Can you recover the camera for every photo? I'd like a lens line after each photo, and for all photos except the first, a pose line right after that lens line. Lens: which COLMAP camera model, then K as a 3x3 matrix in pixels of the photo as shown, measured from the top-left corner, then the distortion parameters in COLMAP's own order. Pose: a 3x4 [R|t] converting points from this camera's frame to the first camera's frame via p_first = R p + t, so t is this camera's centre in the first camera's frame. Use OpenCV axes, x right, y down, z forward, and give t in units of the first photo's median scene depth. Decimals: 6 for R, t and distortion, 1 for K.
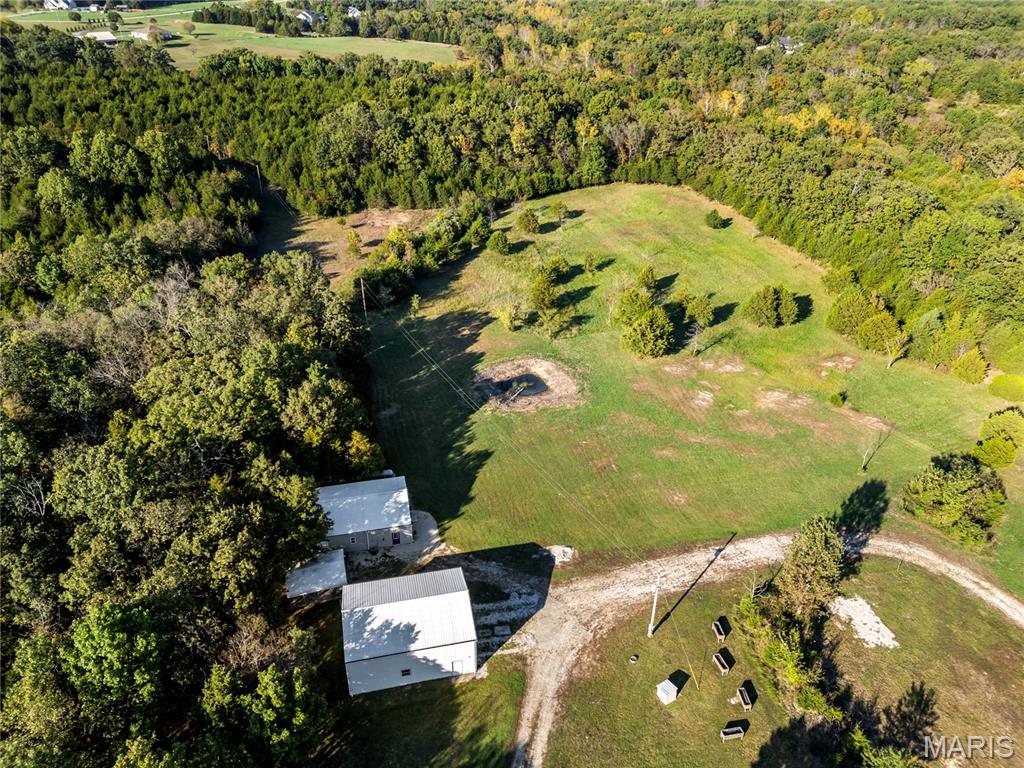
lens RADIAL K [[717.0, 0, 512.0], [0, 717.0, 384.0], [0, 0, 1]] dist [0.078564, -0.077701]
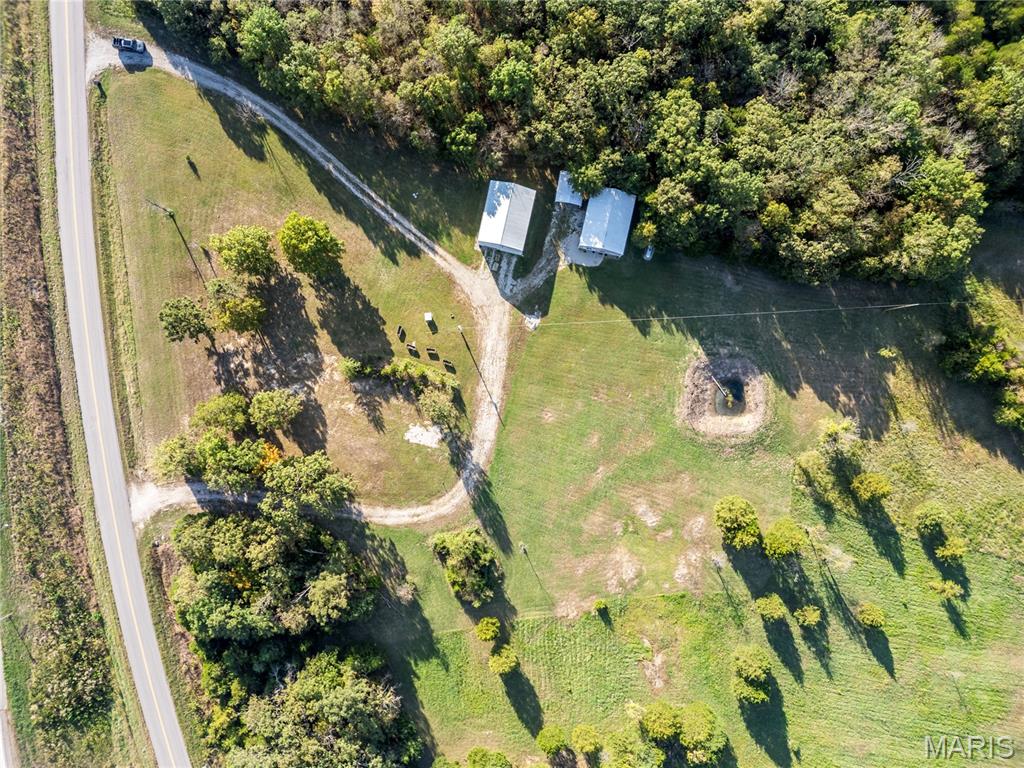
lens RADIAL K [[717.0, 0, 512.0], [0, 717.0, 384.0], [0, 0, 1]] dist [0.078564, -0.077701]
pose [[-0.427724, 0.903591, -0.023986, 0.101459], [-0.498020, -0.213432, 0.840490, -0.466245], [0.754340, 0.371443, 0.541296, 0.027794]]
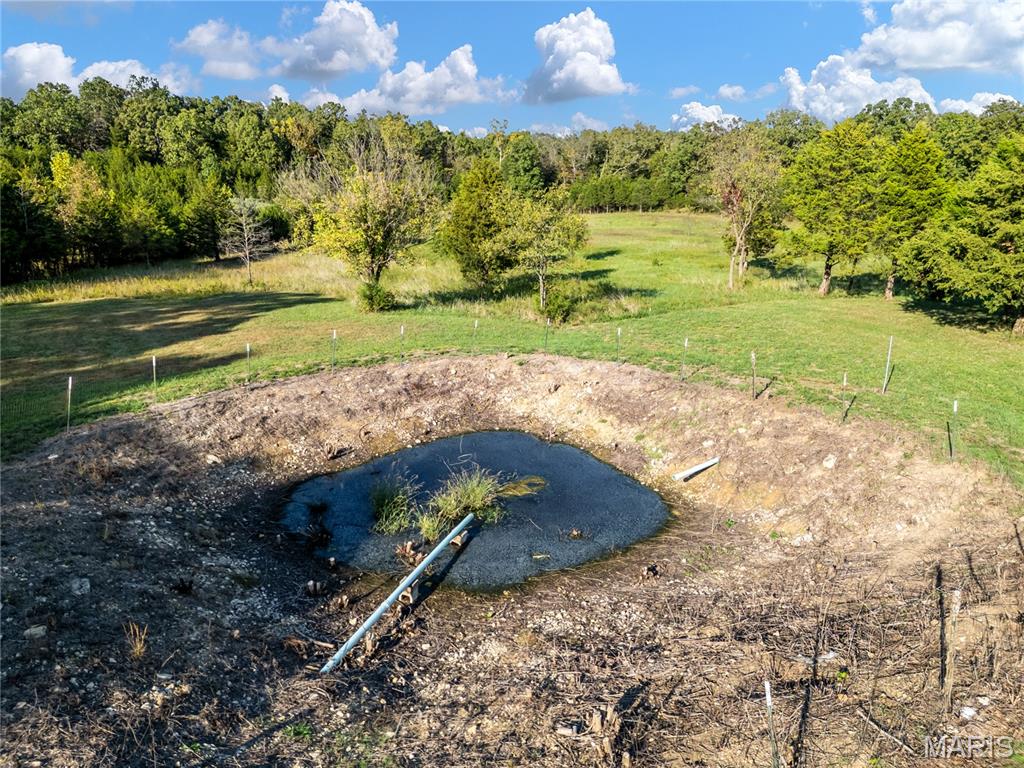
lens RADIAL K [[717.0, 0, 512.0], [0, 717.0, 384.0], [0, 0, 1]] dist [0.078564, -0.077701]
pose [[0.987017, -0.048356, 0.153167, 0.003647], [0.084322, 0.967625, -0.237890, 0.007039], [-0.136705, 0.247717, 0.959139, 0.498955]]
